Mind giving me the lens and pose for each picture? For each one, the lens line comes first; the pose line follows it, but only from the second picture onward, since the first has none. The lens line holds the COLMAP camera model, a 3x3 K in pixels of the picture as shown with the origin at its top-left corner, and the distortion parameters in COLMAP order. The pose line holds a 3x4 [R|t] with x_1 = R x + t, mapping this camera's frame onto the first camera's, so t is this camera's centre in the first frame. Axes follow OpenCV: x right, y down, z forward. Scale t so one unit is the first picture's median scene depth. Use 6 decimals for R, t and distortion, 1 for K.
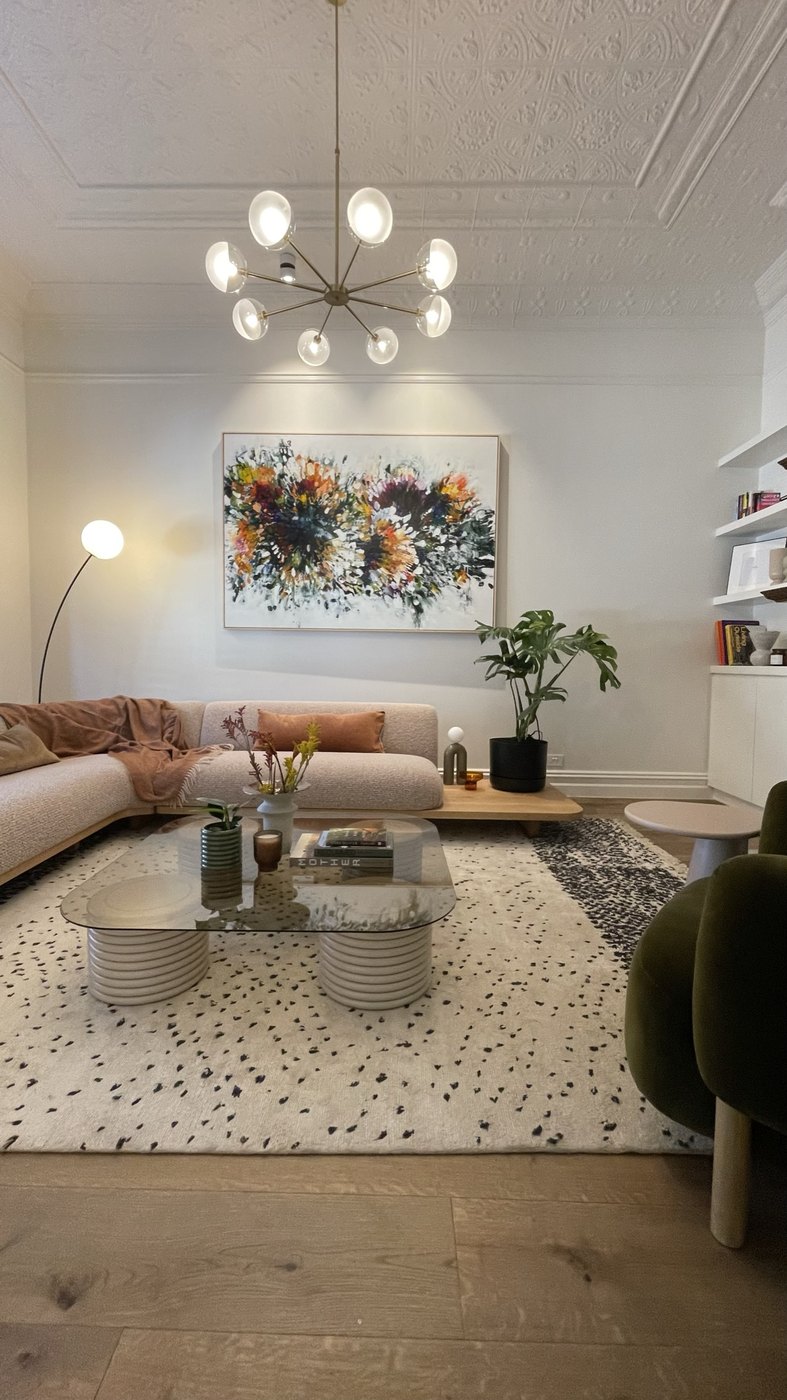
lens RADIAL K [[579.7, 0, 394.7], [0, 579.7, 686.1], [0, 0, 1]] dist [-0.001115, 0.002460]
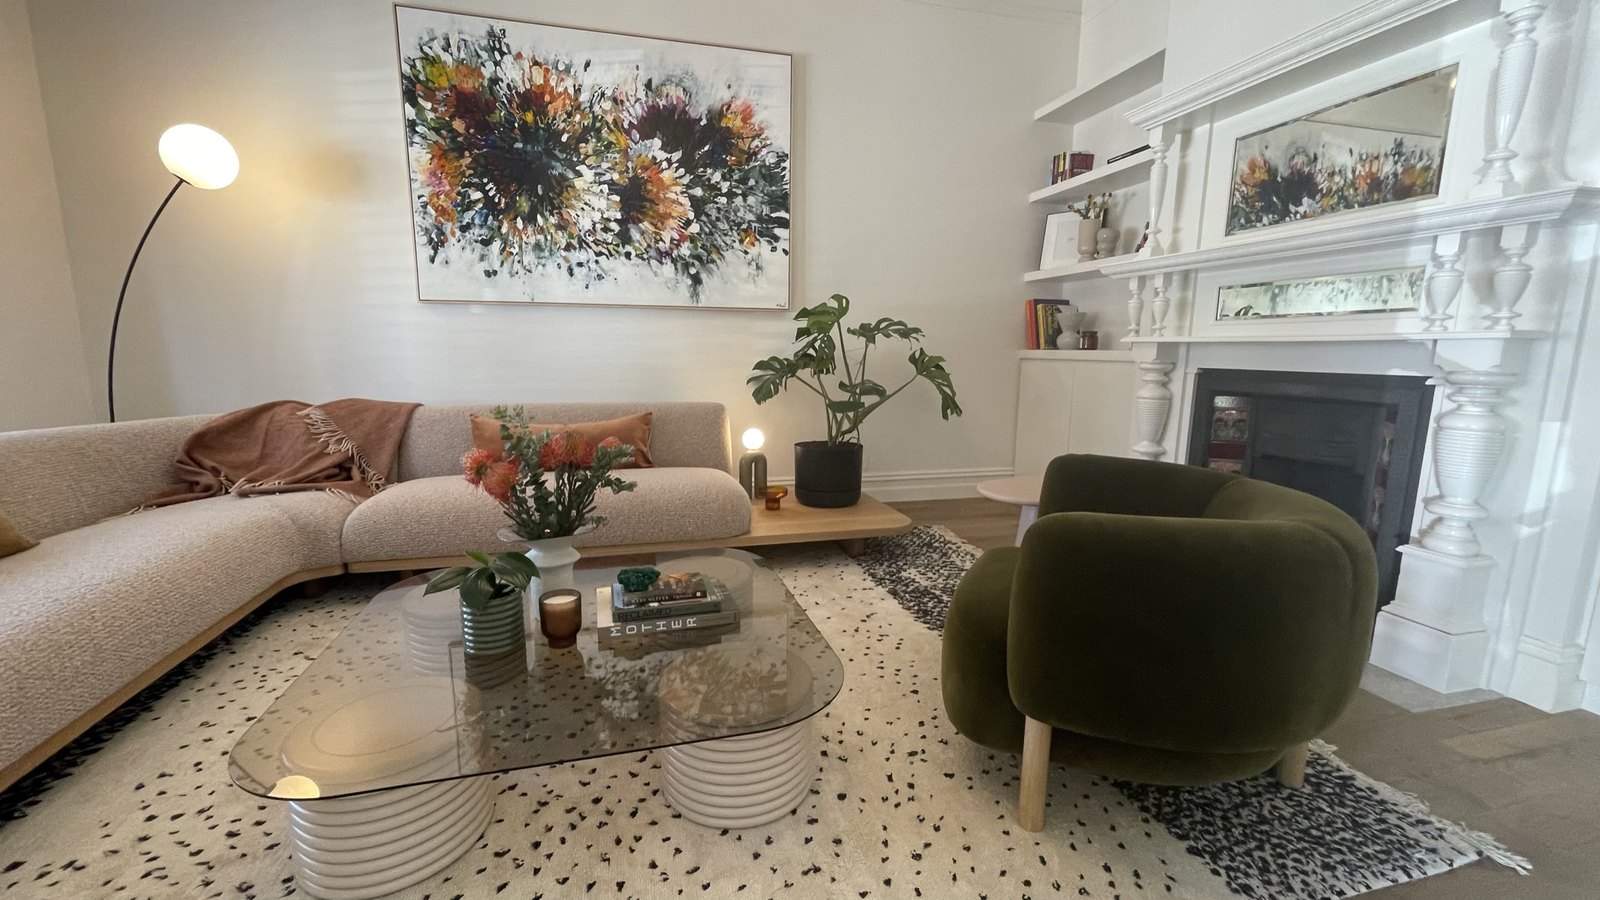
lens RADIAL K [[662.5, 0, 796.1], [0, 662.5, 446.7], [0, 0, 1]] dist [-0.001115, 0.002460]
pose [[0.964683, -0.044507, 0.259627, -0.070834], [0.016407, 0.993861, 0.109412, -0.004211], [-0.262902, -0.101288, 0.959491, 0.089621]]
